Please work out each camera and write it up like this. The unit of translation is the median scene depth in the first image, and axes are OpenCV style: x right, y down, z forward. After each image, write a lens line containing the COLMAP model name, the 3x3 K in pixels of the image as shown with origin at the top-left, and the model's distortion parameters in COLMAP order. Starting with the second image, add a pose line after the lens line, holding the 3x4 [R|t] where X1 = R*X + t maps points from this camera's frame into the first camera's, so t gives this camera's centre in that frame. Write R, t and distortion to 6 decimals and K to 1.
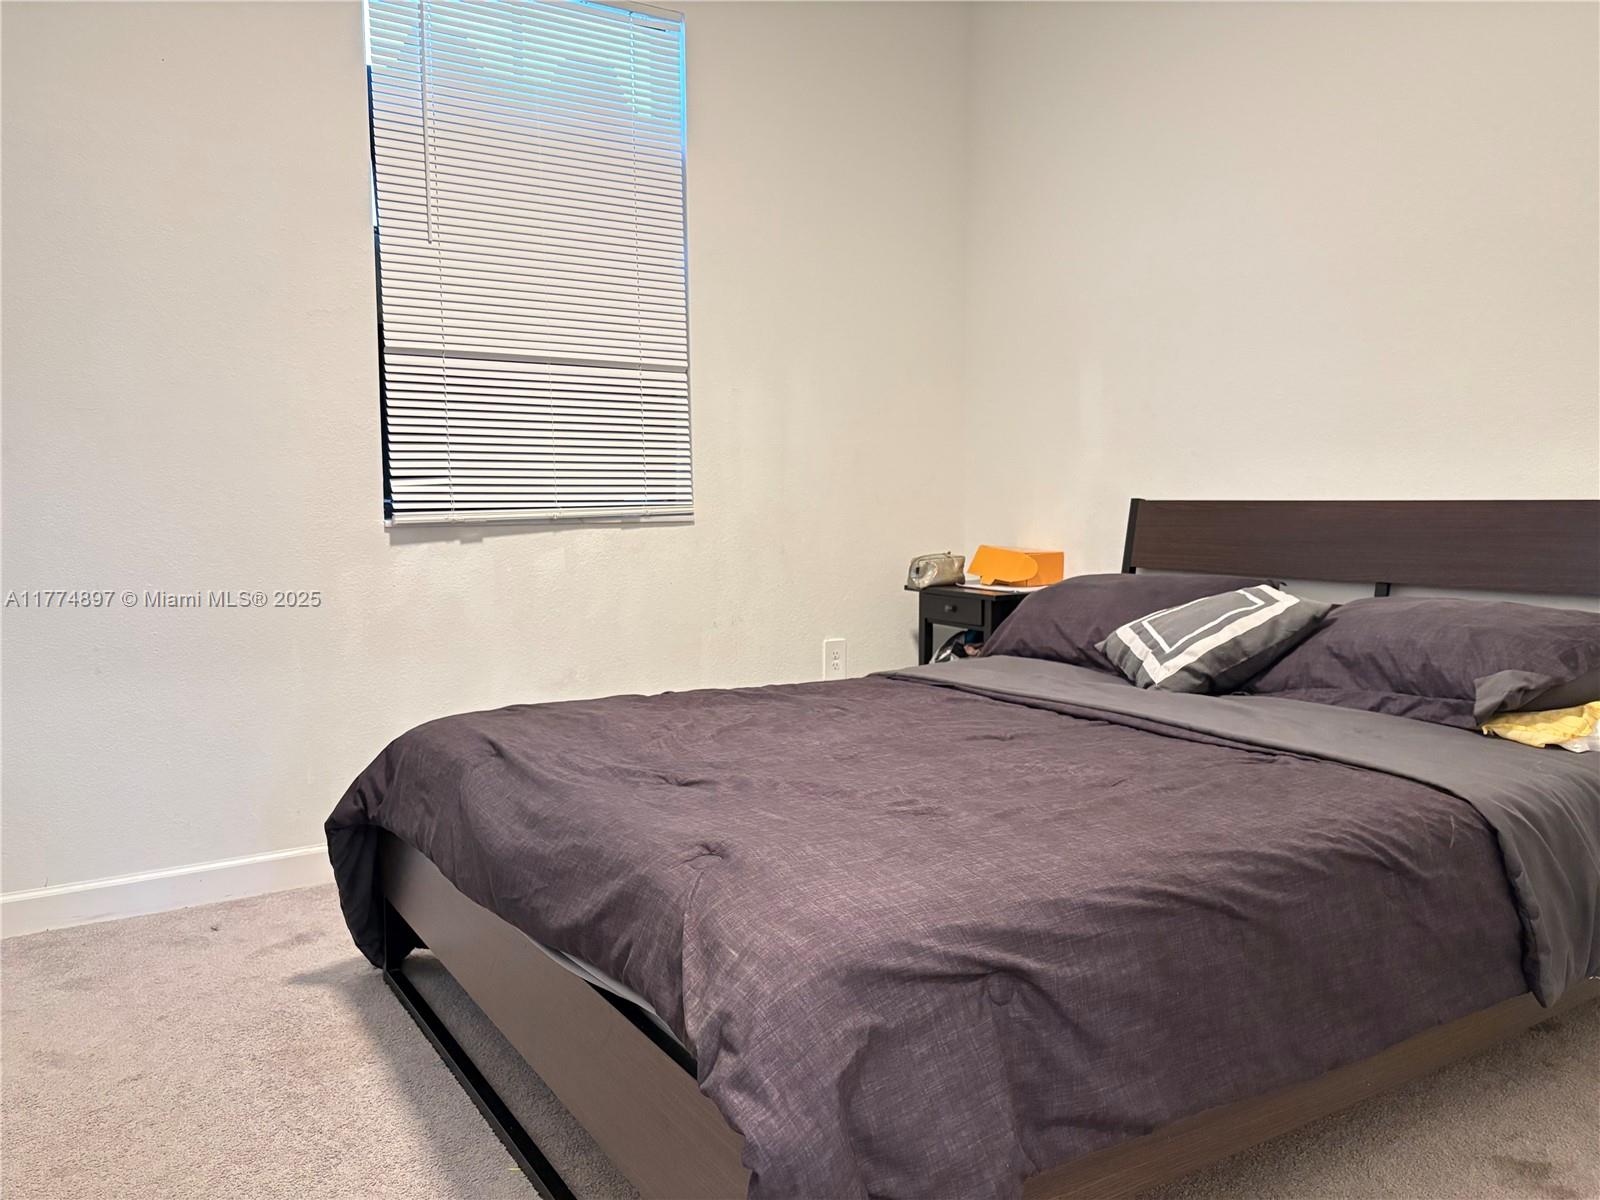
lens RADIAL K [[1200.8, 0, 800.0], [0, 1200.8, 600.0], [0, 0, 1]] dist [0.046066, -0.048023]
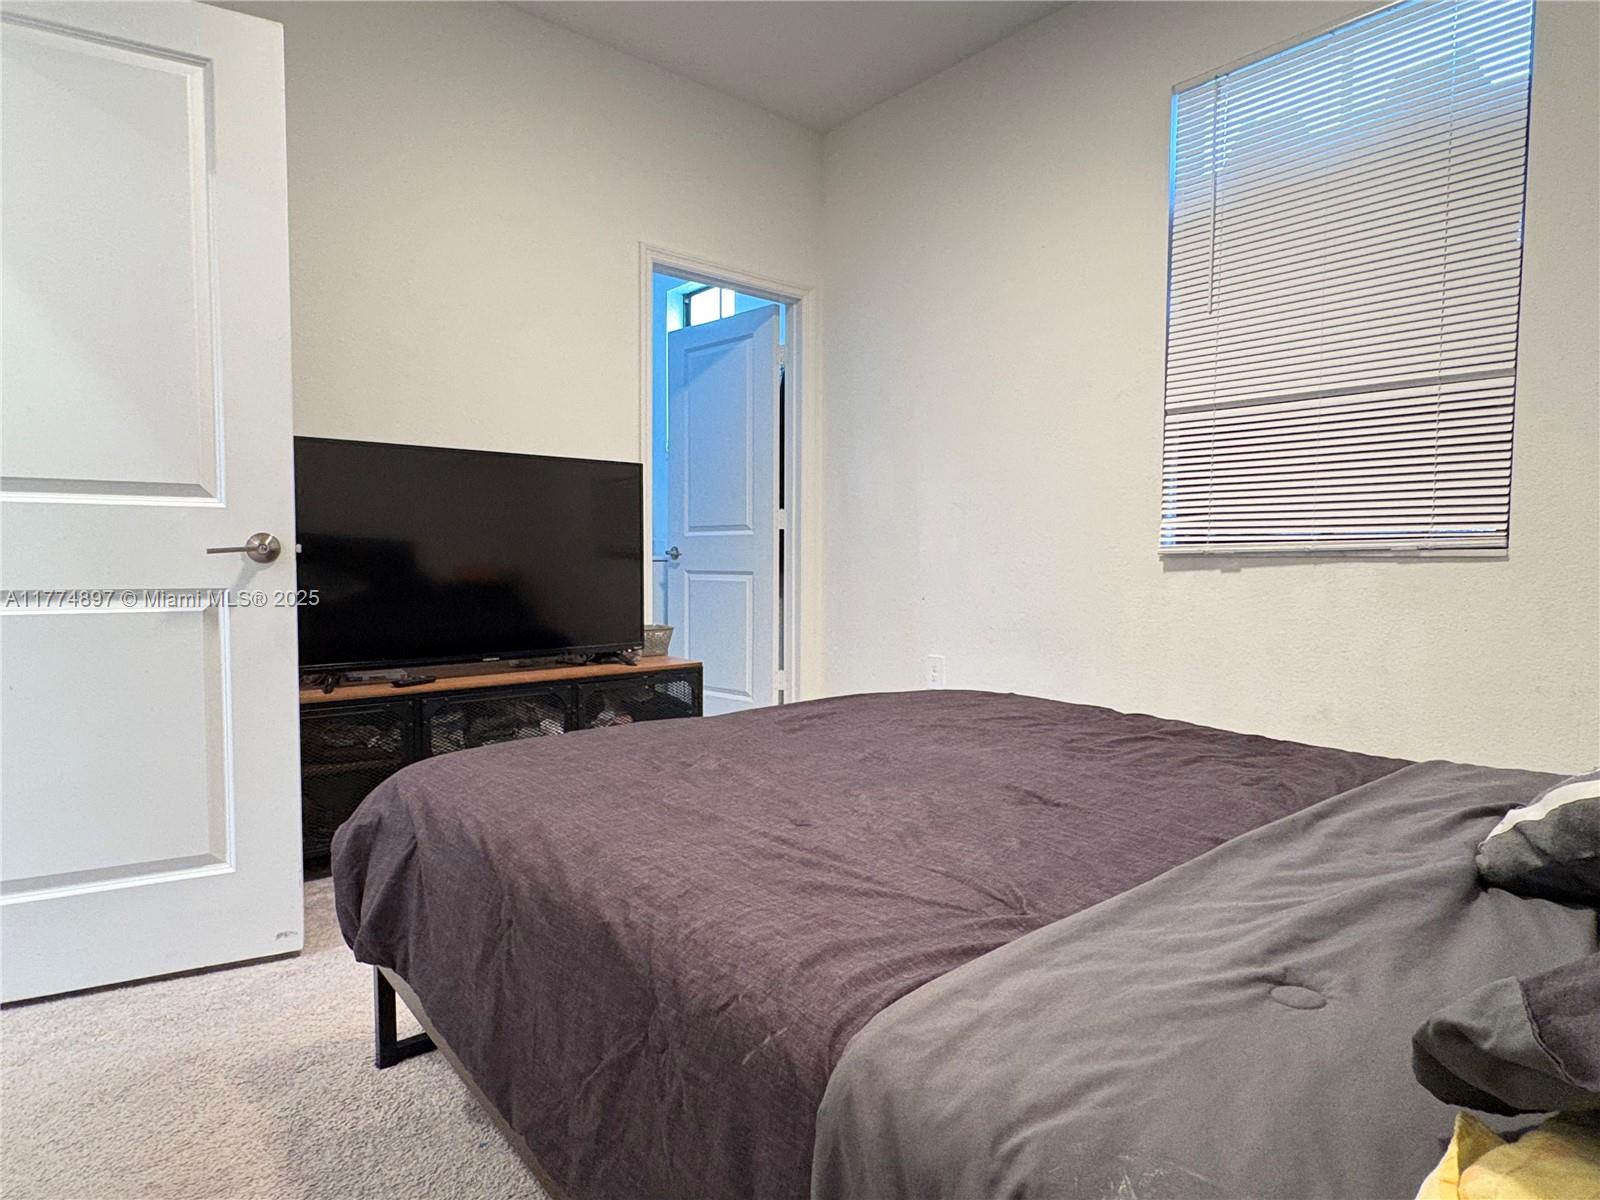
lens RADIAL K [[903.3, 0, 800.0], [0, 903.3, 600.0], [0, 0, 1]] dist [0.002509, 0.000775]
pose [[0.144338, 0.052283, -0.988146, 0.492110], [-0.093375, 0.994867, 0.038999, -0.017495], [0.985113, 0.086639, 0.148479, 0.487439]]
